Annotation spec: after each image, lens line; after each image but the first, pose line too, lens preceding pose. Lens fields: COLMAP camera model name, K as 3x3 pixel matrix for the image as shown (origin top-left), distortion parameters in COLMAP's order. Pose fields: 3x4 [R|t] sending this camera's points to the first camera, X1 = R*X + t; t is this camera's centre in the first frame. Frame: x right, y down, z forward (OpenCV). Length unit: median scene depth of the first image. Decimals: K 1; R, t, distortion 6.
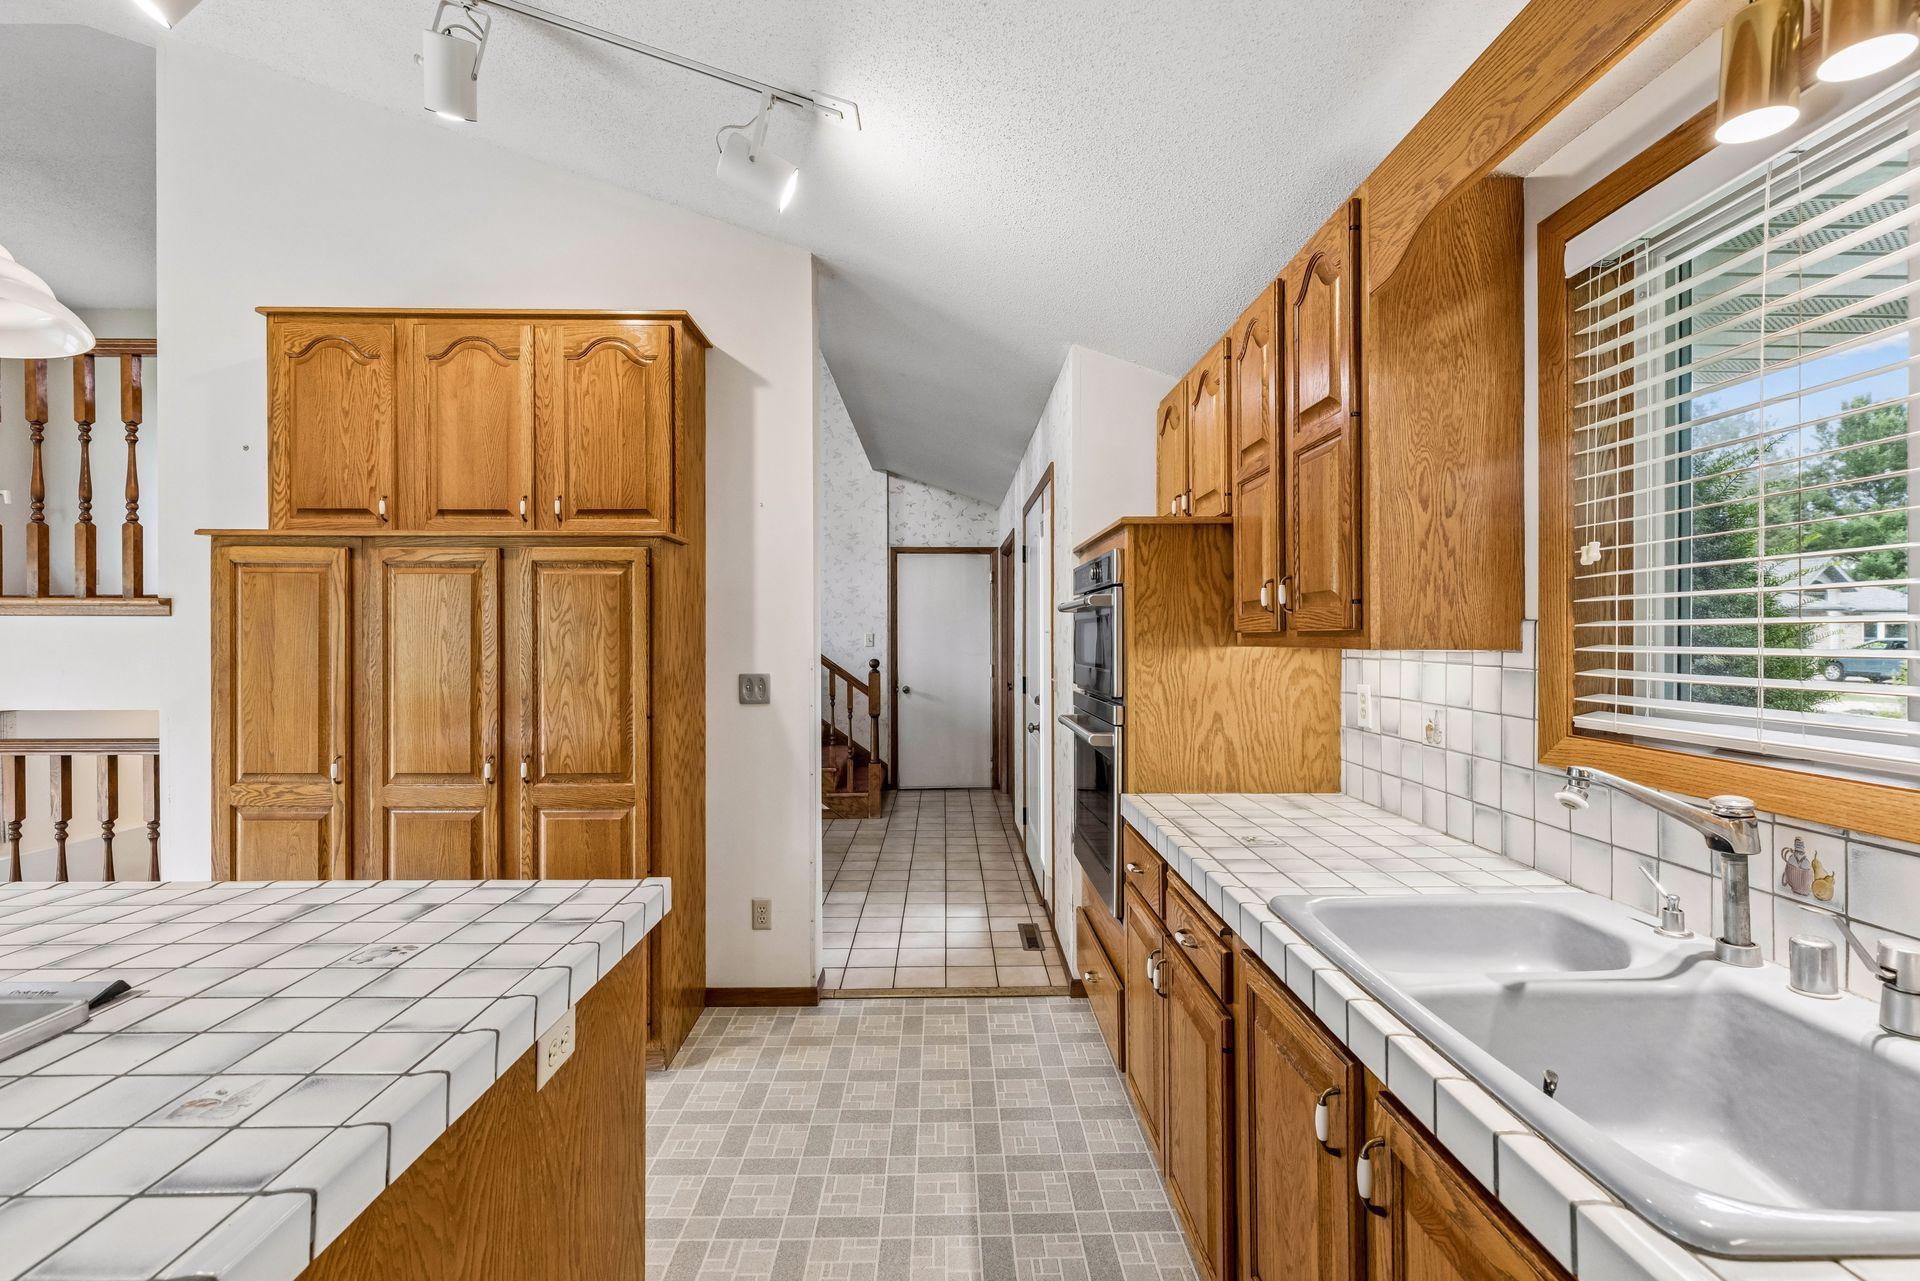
lens RADIAL K [[876.3, 0, 958.9], [0, 876.3, 638.0], [0, 0, 1]] dist [0.007586, -0.000236]
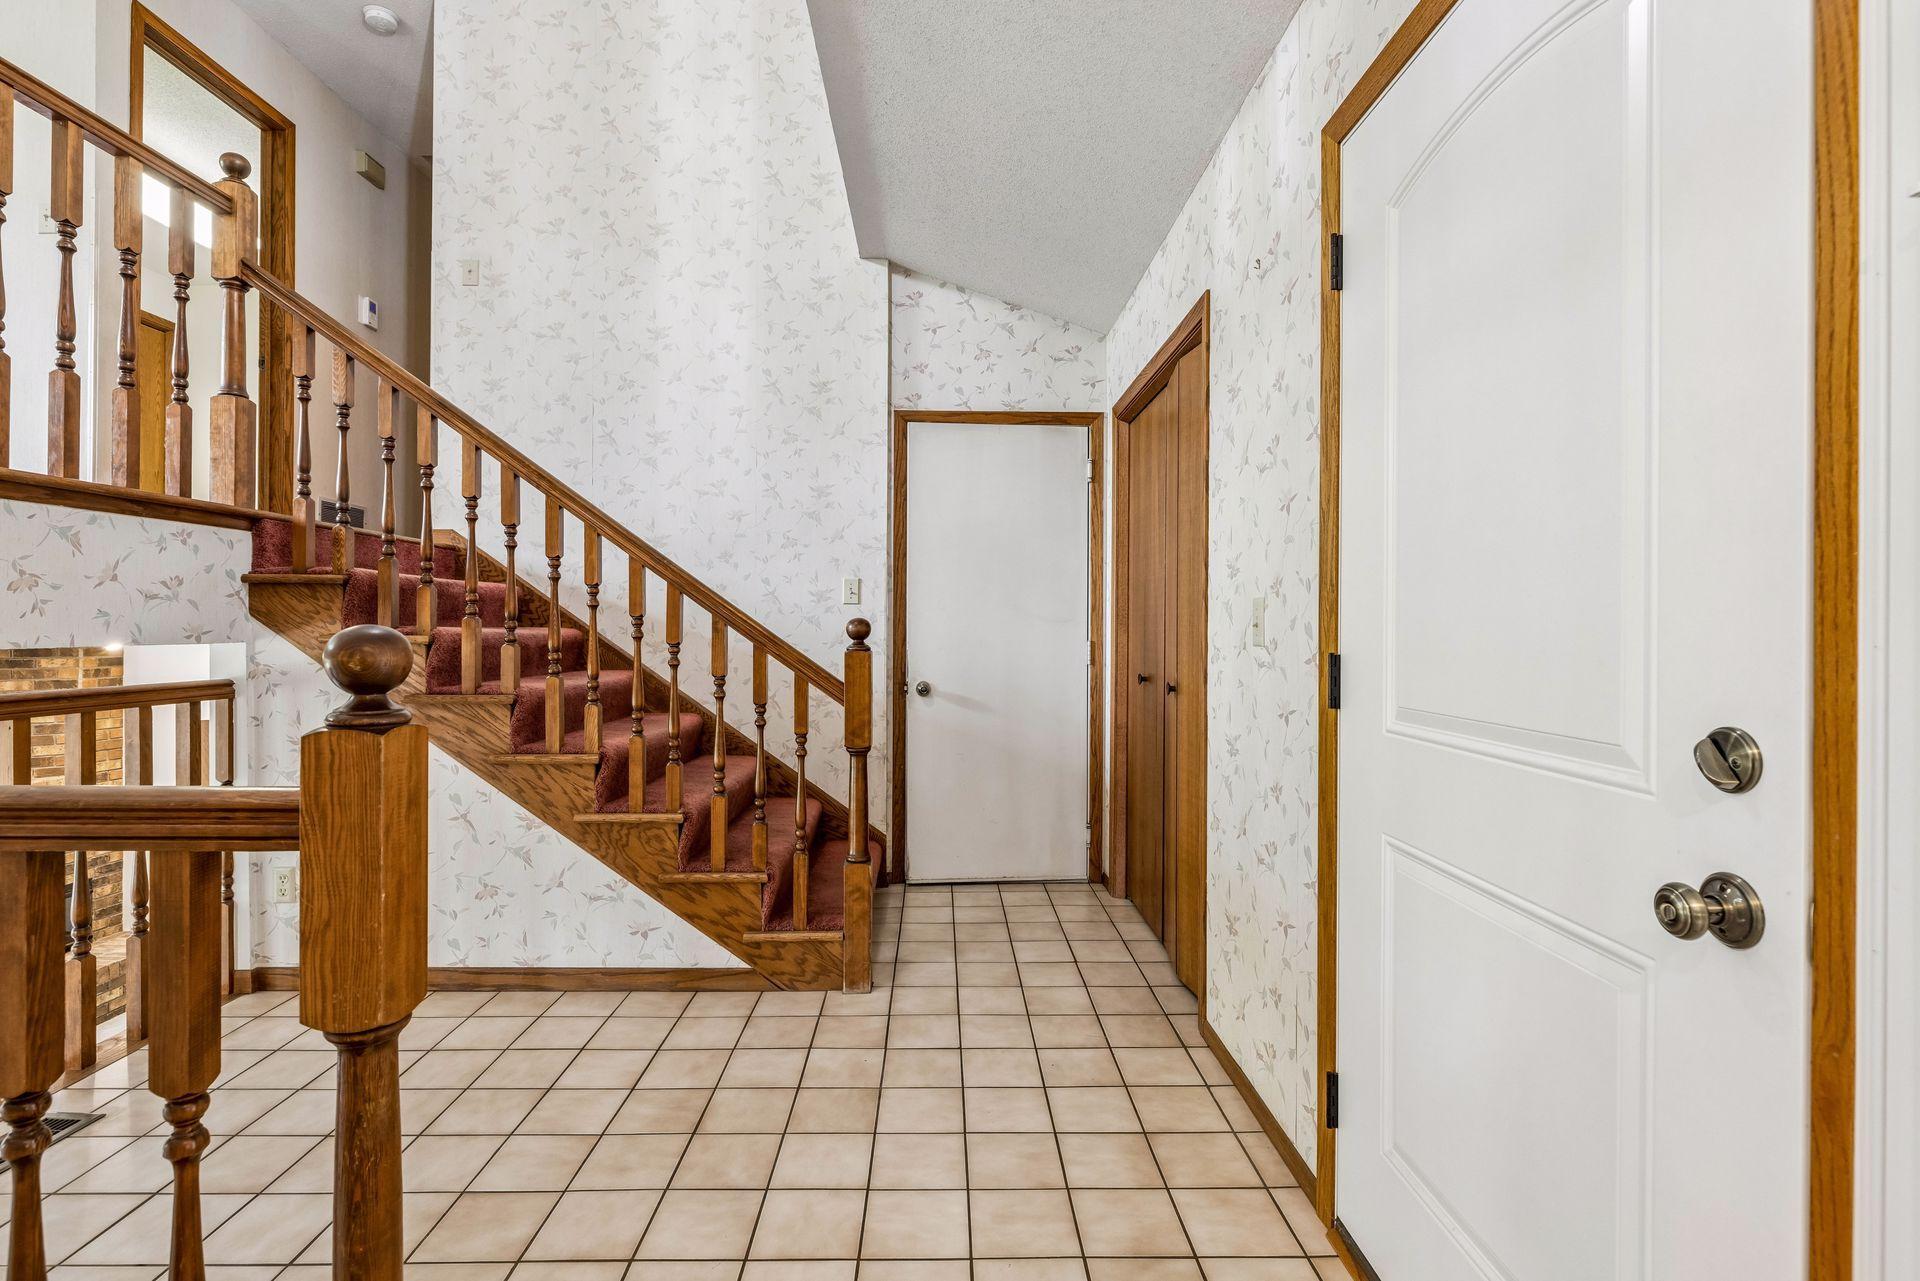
lens RADIAL K [[876.3, 0, 956.6], [0, 876.3, 631.4], [0, 0, 1]] dist [0.007586, -0.000236]
pose [[0.999950, 0.008300, 0.005594, -0.041783], [-0.008299, 0.999966, -0.000158, 0.024613], [-0.005595, 0.000112, 0.999984, 0.470297]]
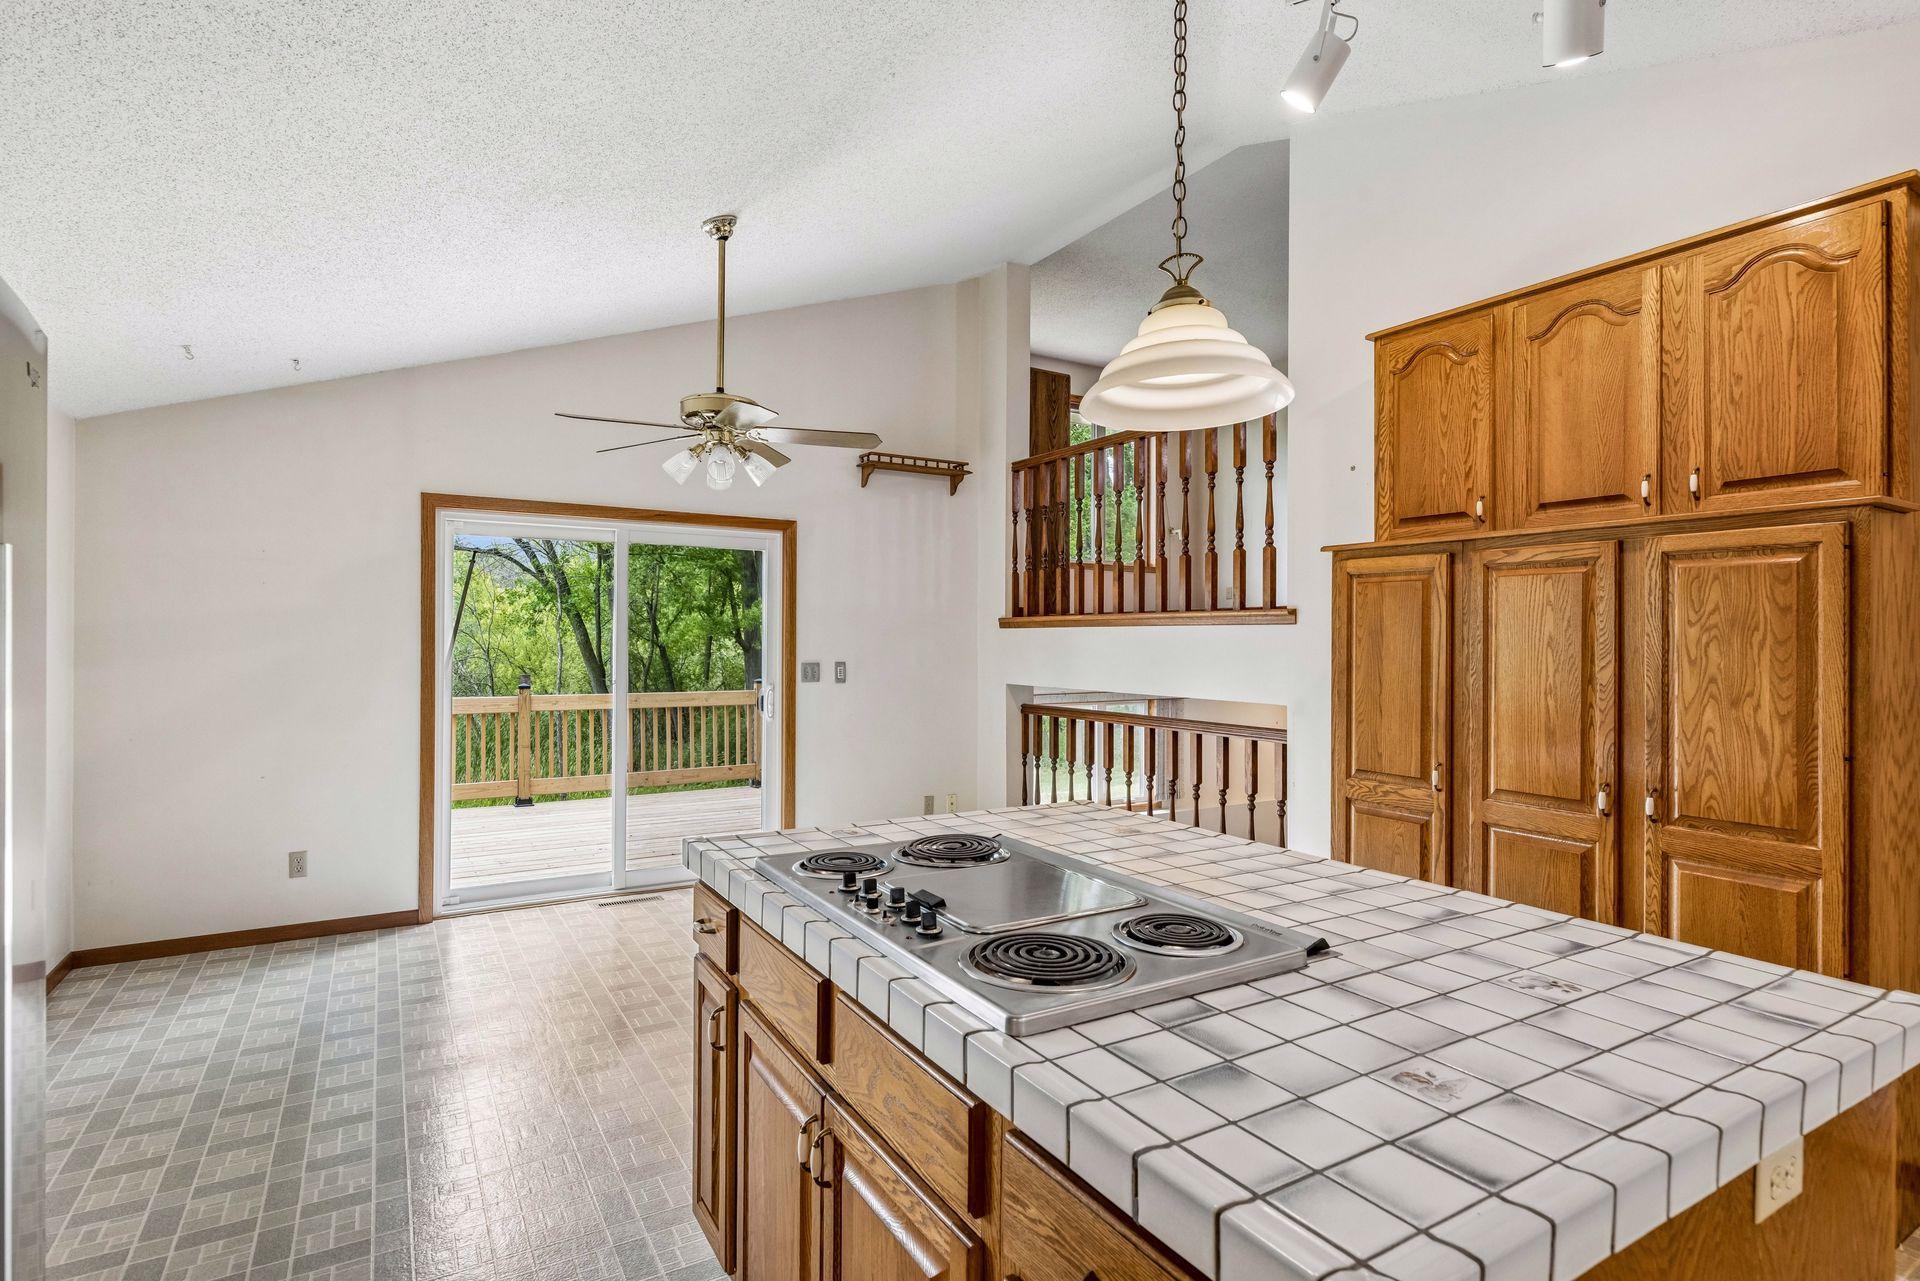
lens RADIAL K [[968.8, 0, 959.1], [0, 968.8, 638.2], [0, 0, 1]] dist [-0.000380, 0.000109]
pose [[0.499218, 0.002167, -0.866474, -0.030621], [-0.008181, 0.999964, -0.002212, -0.000285], [0.866438, 0.008193, 0.499218, -0.020148]]
